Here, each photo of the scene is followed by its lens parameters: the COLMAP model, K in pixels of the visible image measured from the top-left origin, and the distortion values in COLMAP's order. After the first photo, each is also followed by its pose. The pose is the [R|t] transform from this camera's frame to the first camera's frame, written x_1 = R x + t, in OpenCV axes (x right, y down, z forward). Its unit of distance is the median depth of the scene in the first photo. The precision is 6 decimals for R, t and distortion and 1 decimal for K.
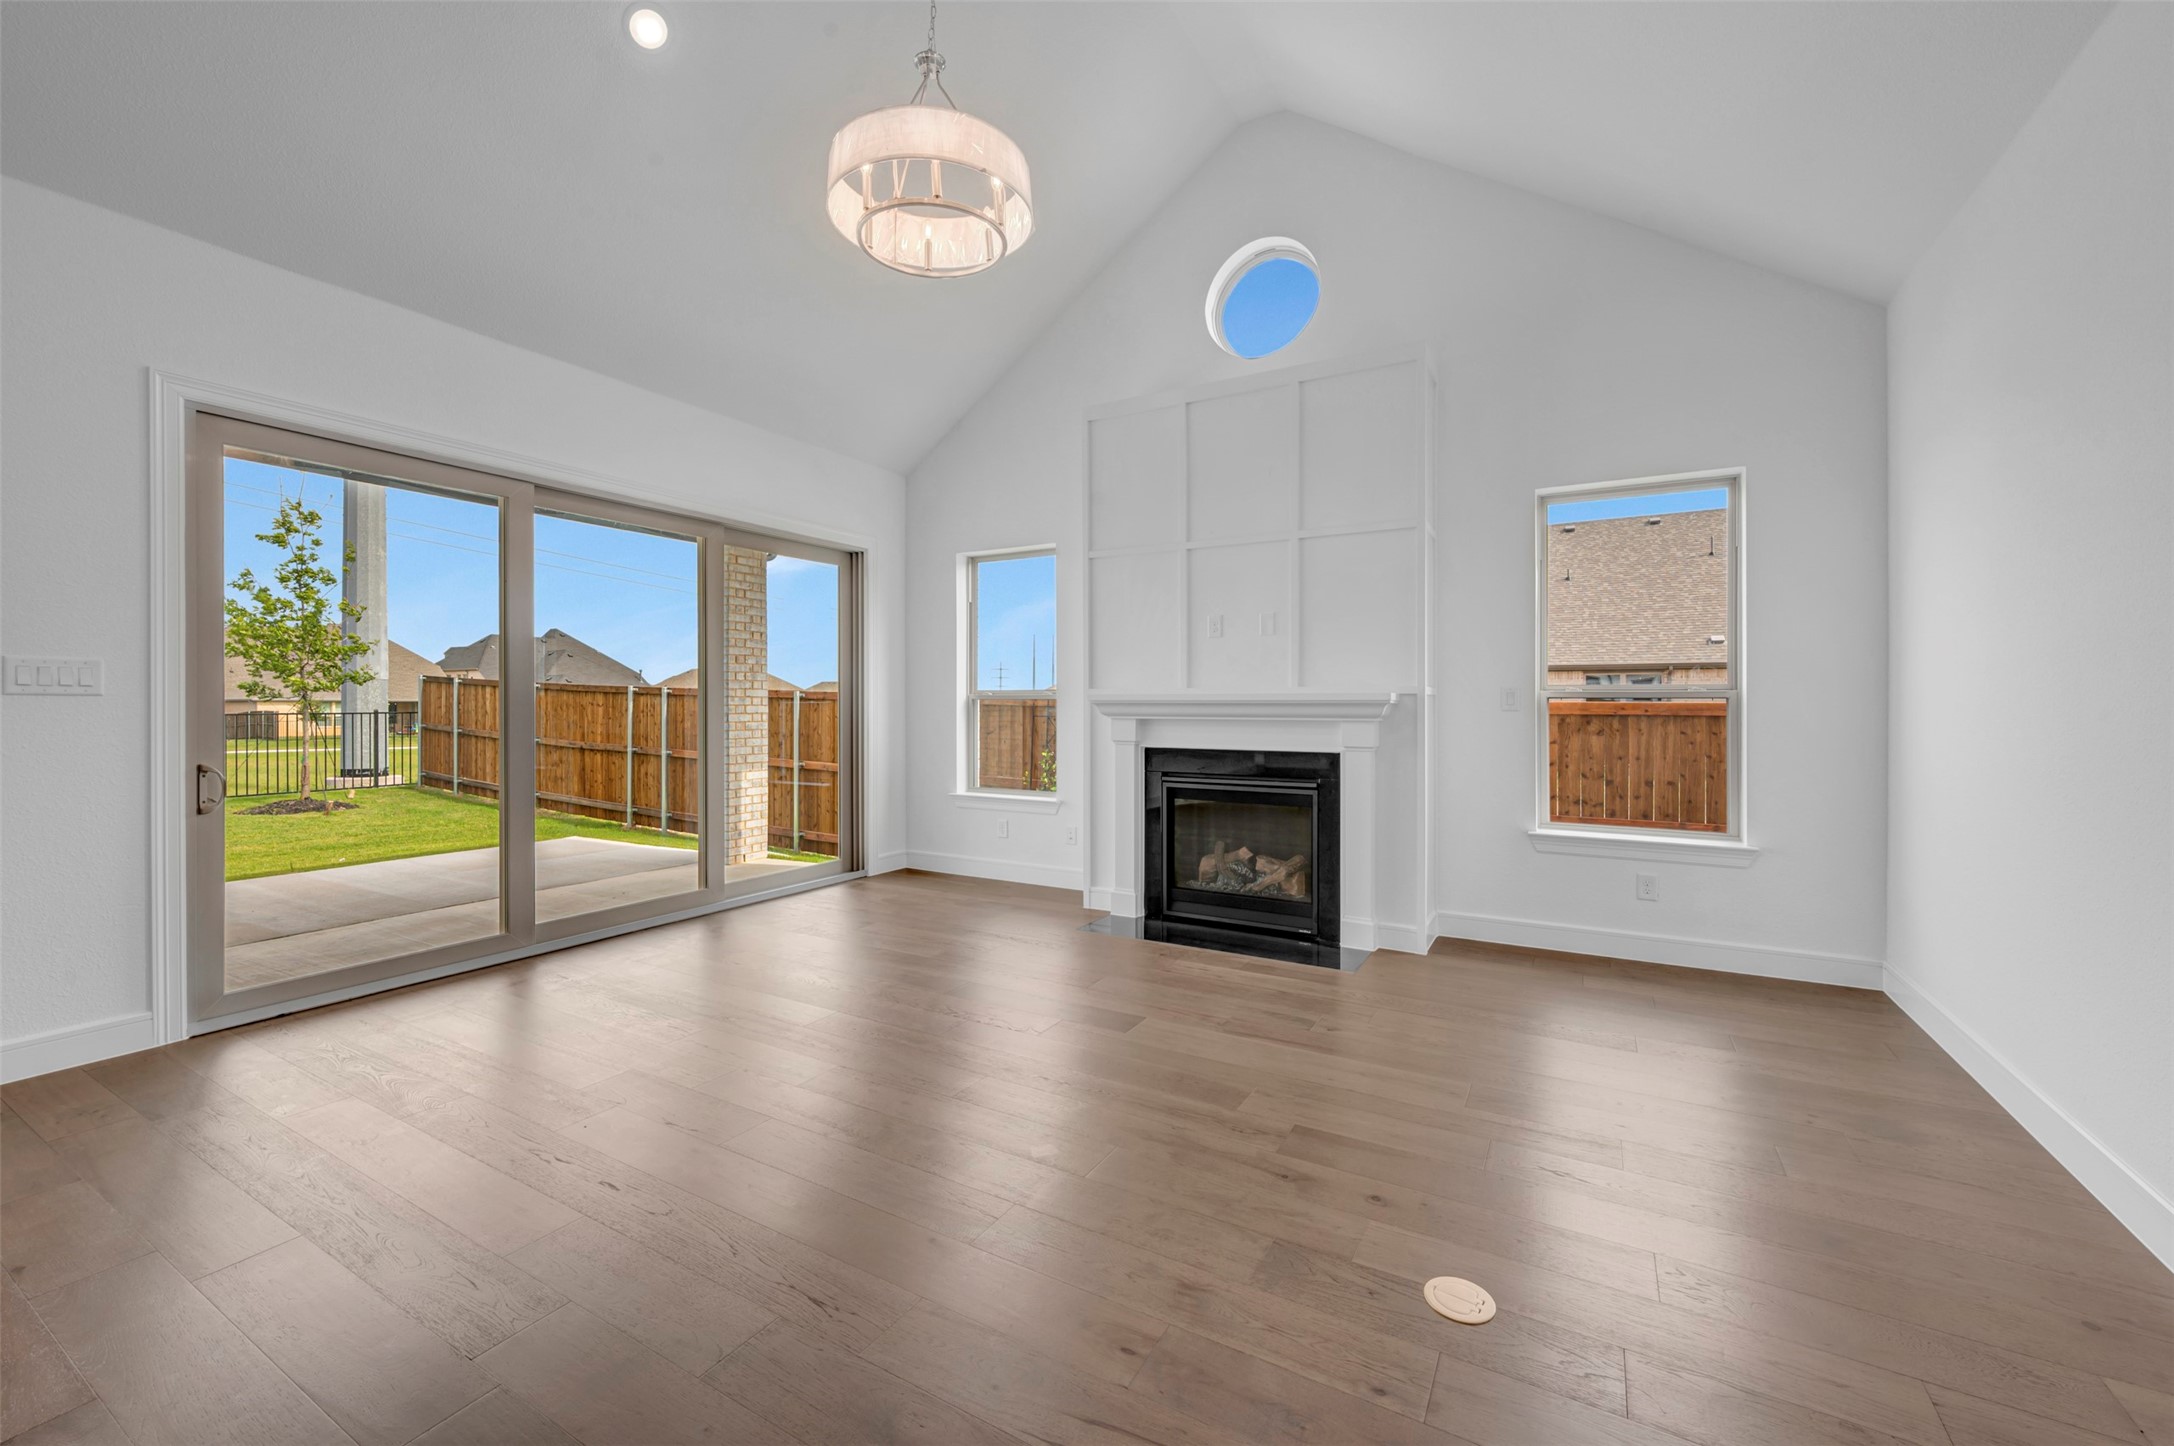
lens RADIAL K [[865.9, 0, 1088.9], [0, 865.9, 702.7], [0, 0, 1]] dist [0.002916, 0.000032]
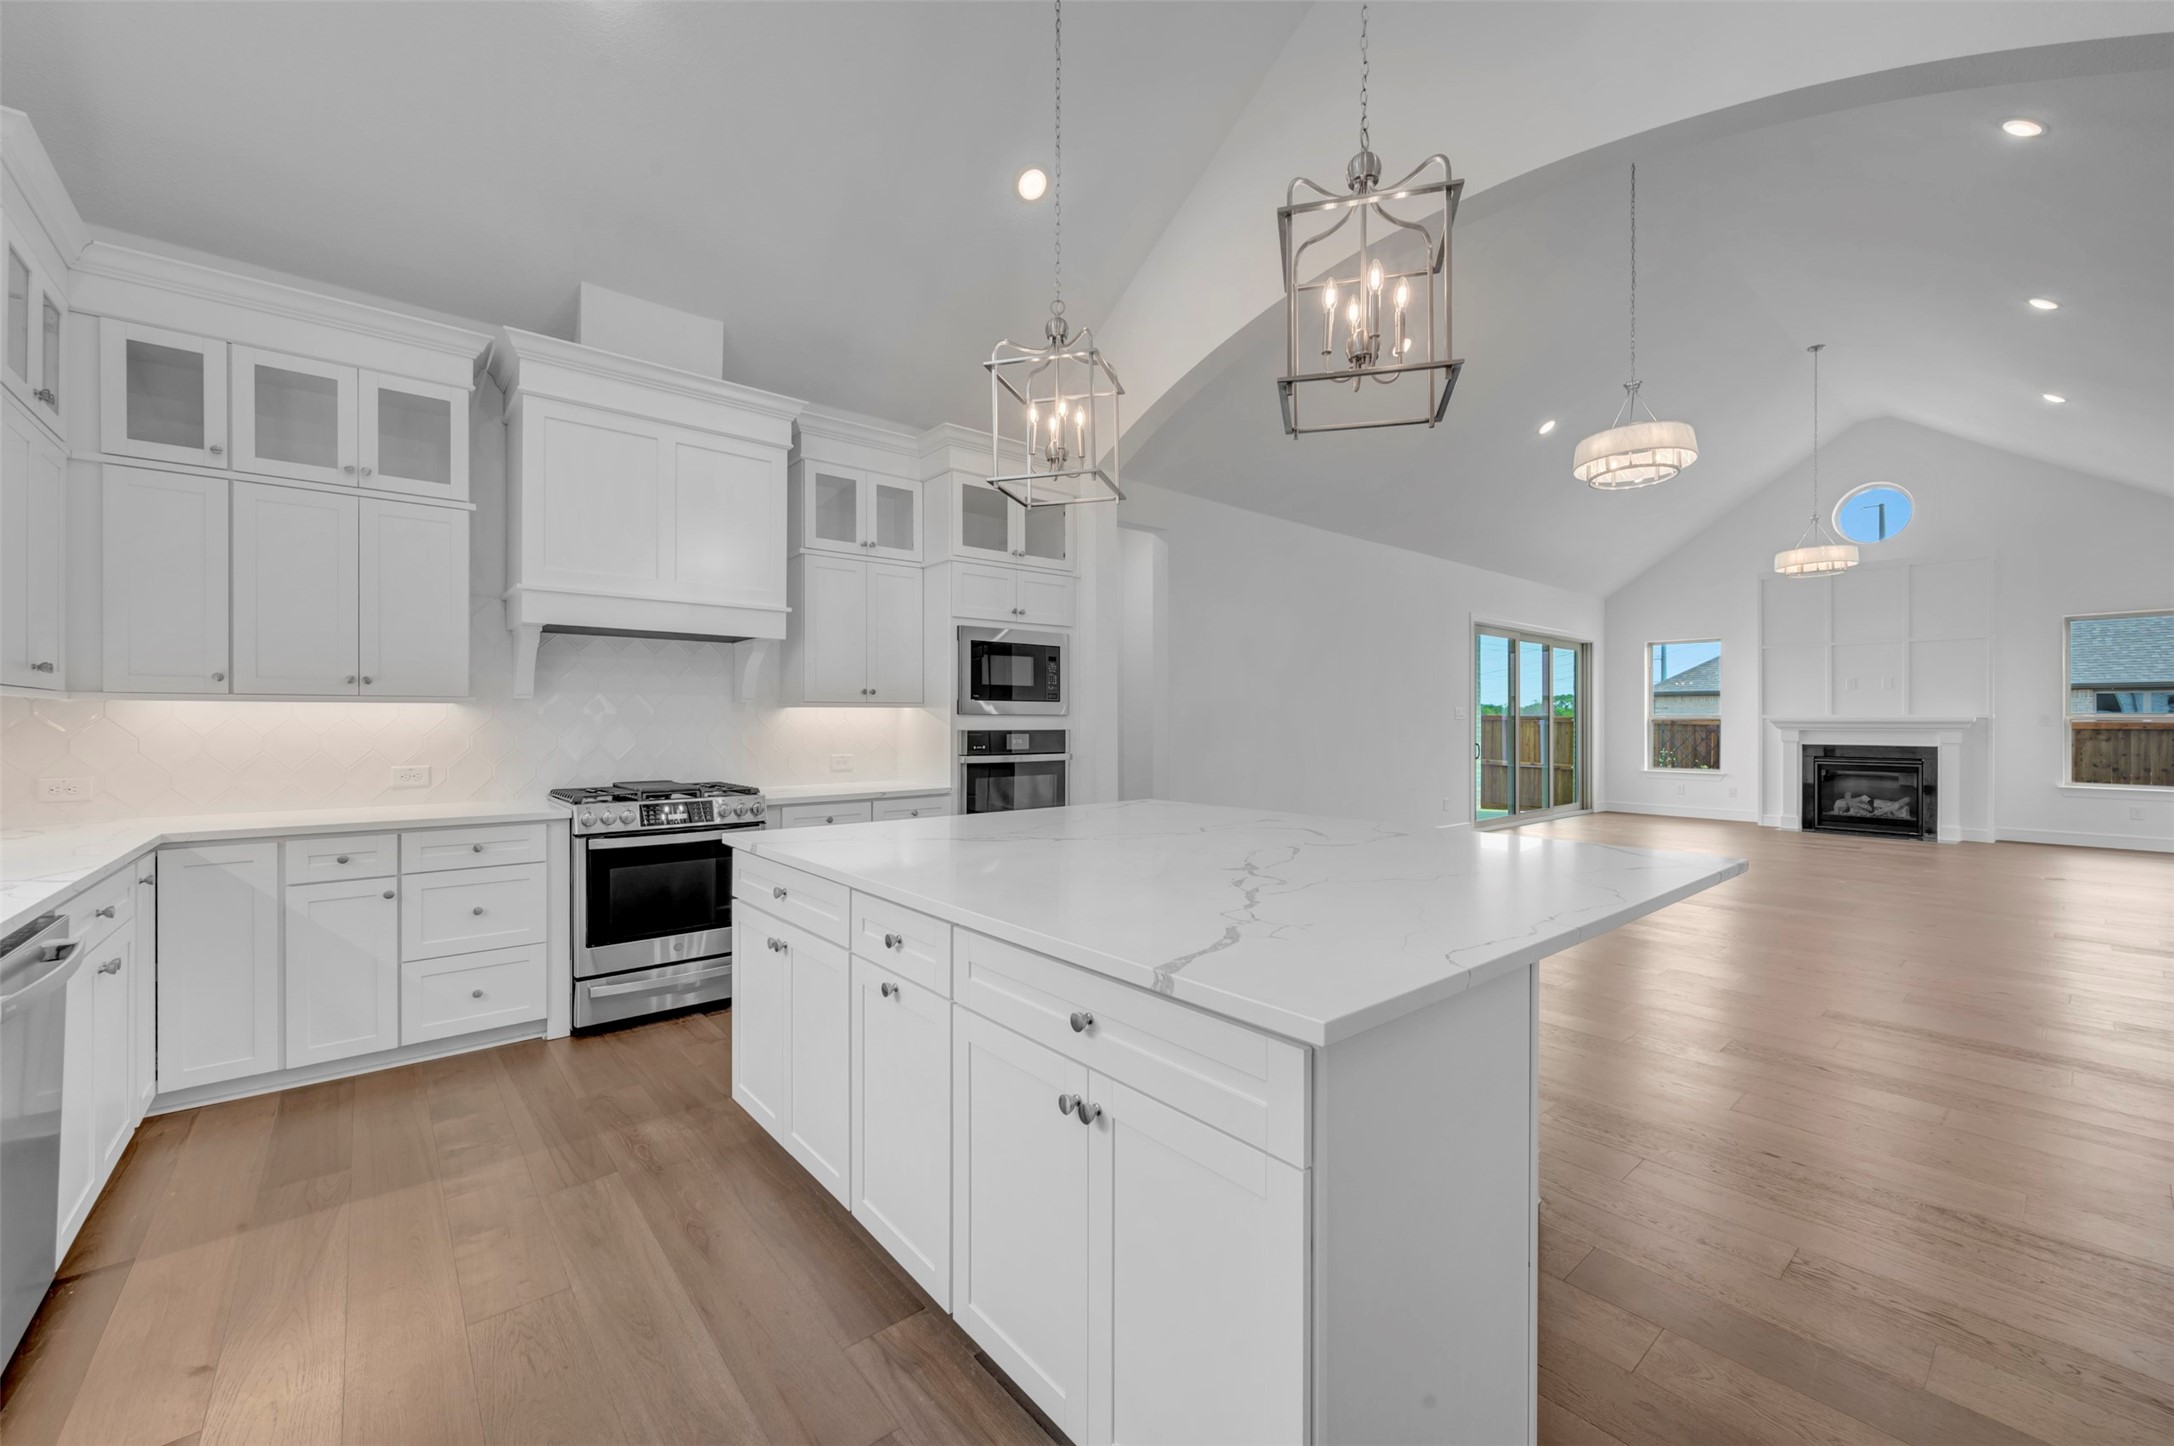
lens RADIAL K [[860.0, 0, 1086.3], [0, 860.0, 716.8], [0, 0, 1]] dist [-0.000335, 0.000219]
pose [[0.941112, -0.001446, -0.338093, -0.722072], [-0.000646, 0.999981, -0.006072, 0.001018], [0.338096, 0.005933, 0.941093, -1.258996]]
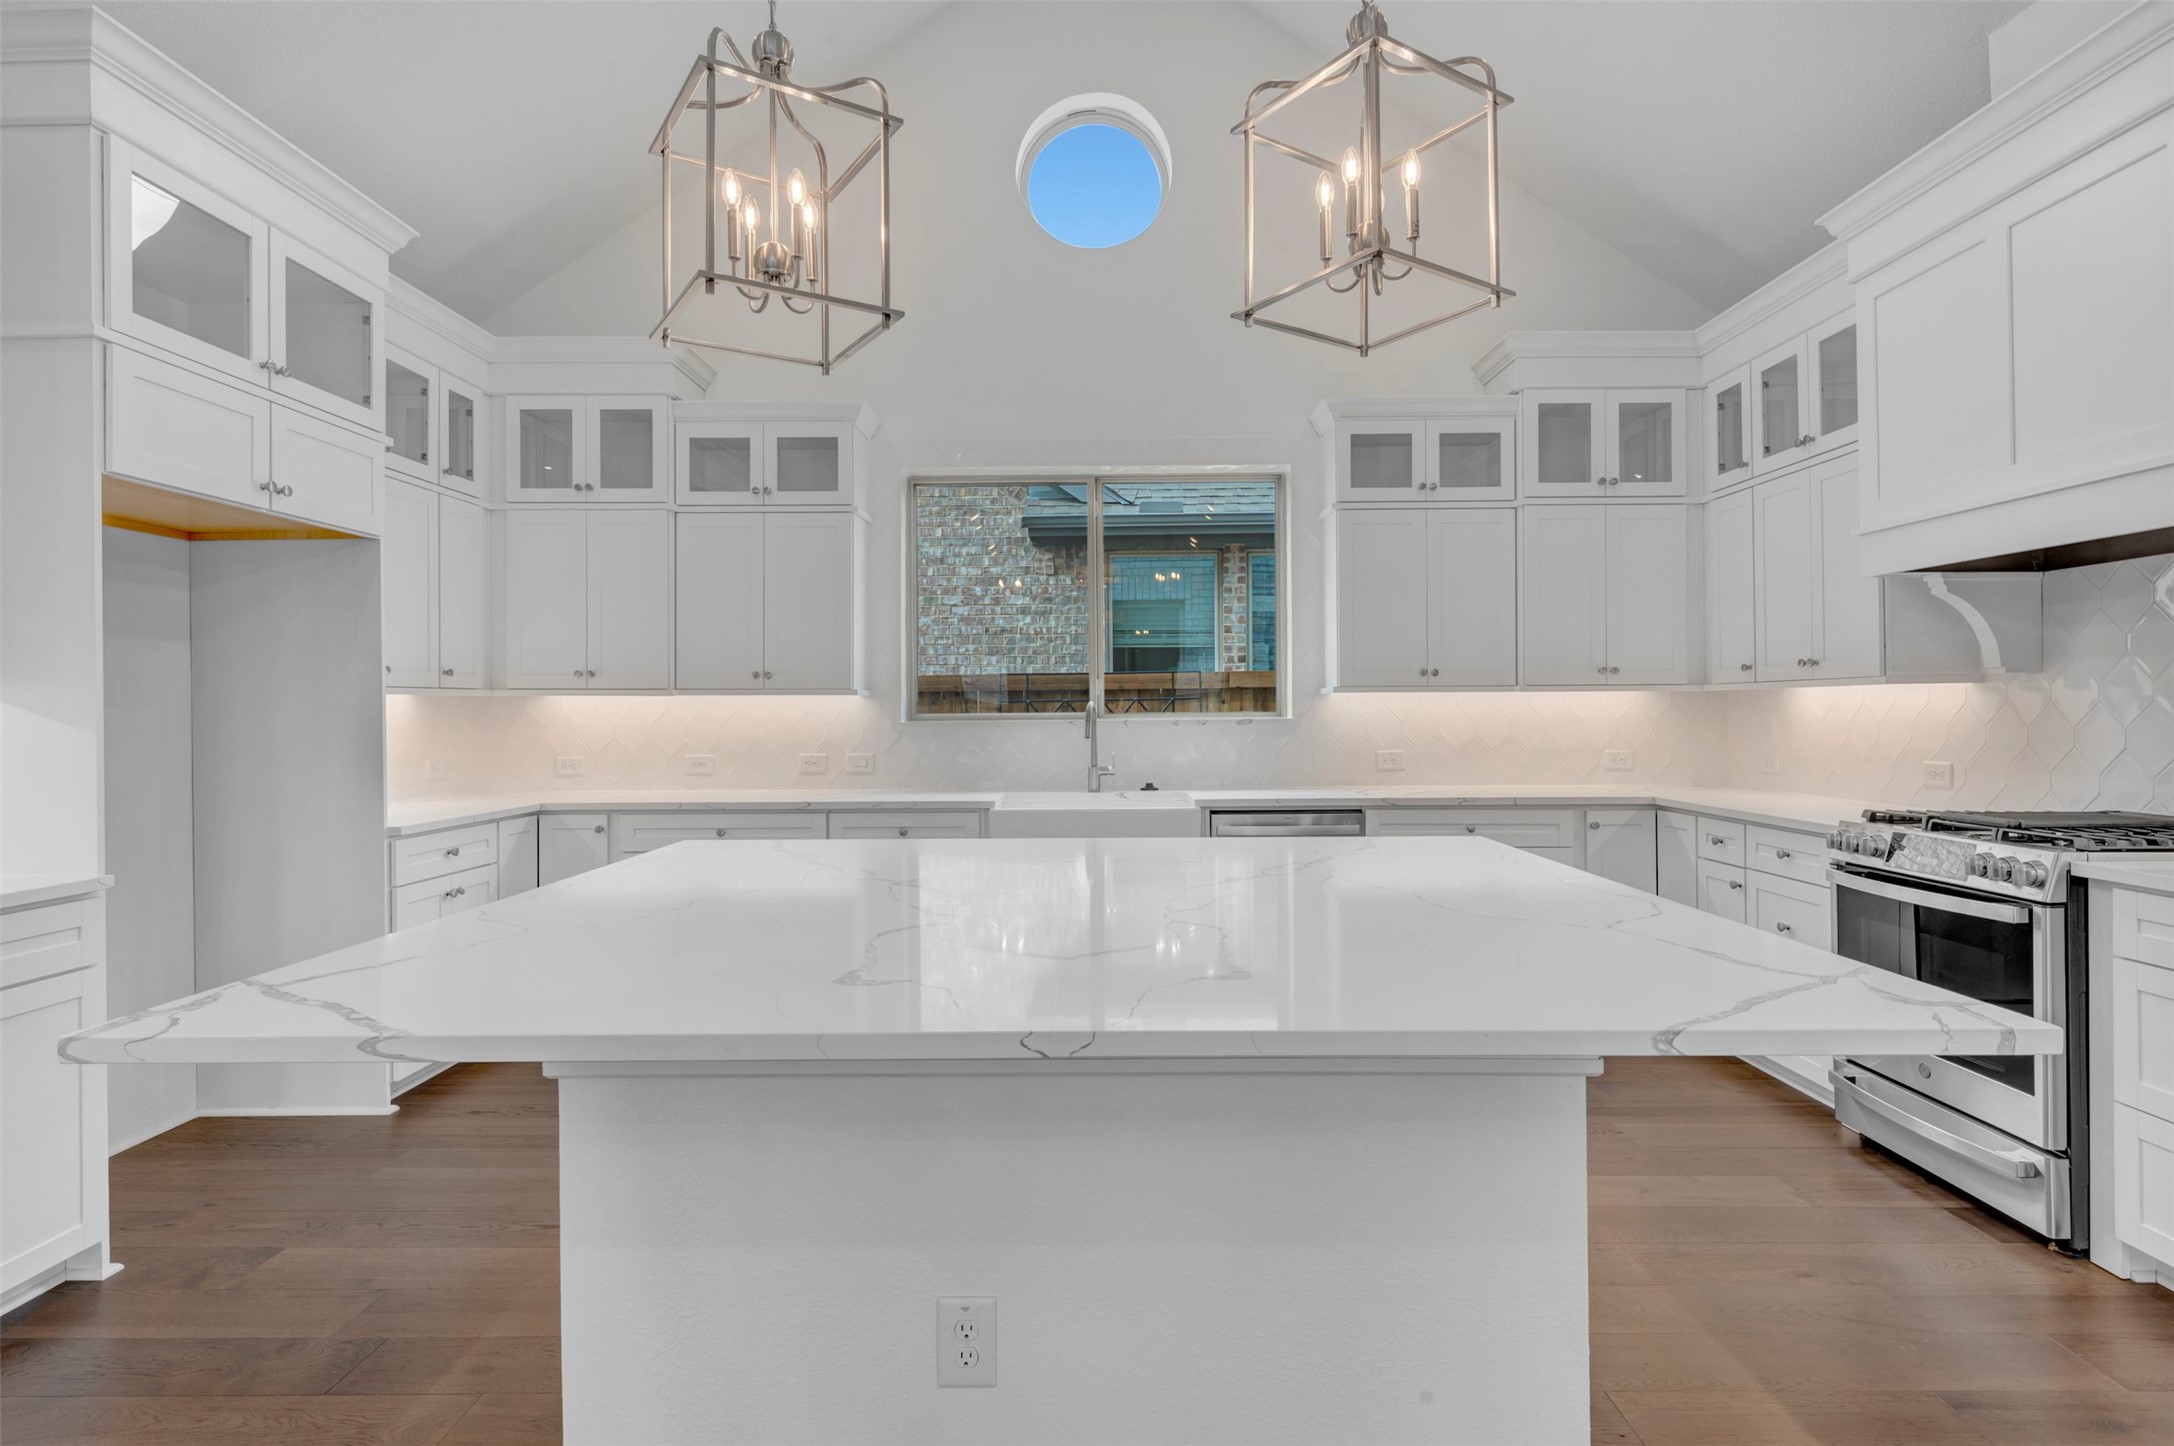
lens RADIAL K [[1115.8, 0, 1091.7], [0, 1115.8, 707.0], [0, 0, 1]] dist [0.001556, 0.000351]
pose [[-0.868868, 0.005306, -0.495015, -0.634832], [0.007324, 0.999971, -0.002137, -0.001169], [0.494989, -0.005483, -0.868882, -0.507220]]
